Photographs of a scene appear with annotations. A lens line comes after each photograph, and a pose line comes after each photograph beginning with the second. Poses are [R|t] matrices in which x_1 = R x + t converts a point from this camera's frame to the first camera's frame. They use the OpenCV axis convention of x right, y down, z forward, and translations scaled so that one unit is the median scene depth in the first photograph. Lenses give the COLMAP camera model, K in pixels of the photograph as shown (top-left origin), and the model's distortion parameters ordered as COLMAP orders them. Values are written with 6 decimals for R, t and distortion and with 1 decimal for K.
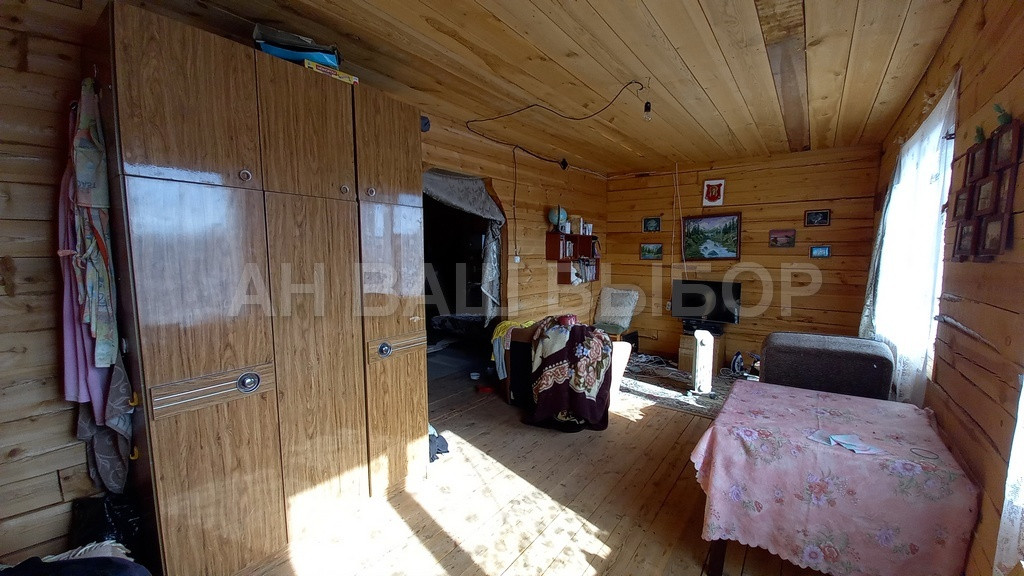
lens RADIAL K [[403.2, 0, 521.8], [0, 403.2, 290.9], [0, 0, 1]] dist [0.018320, -0.015082]
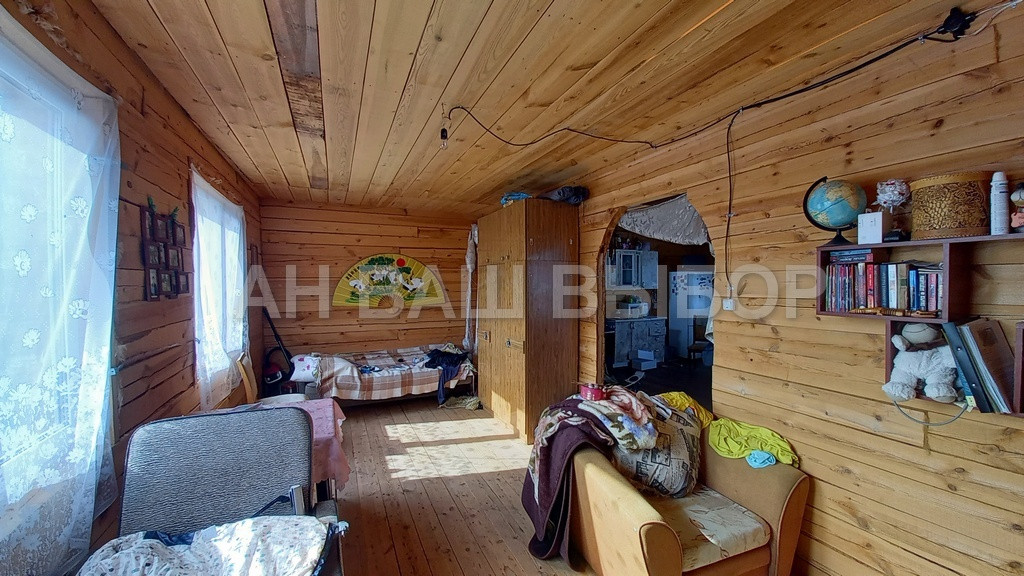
lens RADIAL K [[403.2, 0, 521.8], [0, 403.2, 290.9], [0, 0, 1]] dist [0.018320, -0.015082]
pose [[-0.493261, 0.014366, -0.869763, 1.065650], [-0.083647, 0.994447, 0.063863, -0.184016], [0.865850, 0.104254, -0.489320, 1.706180]]
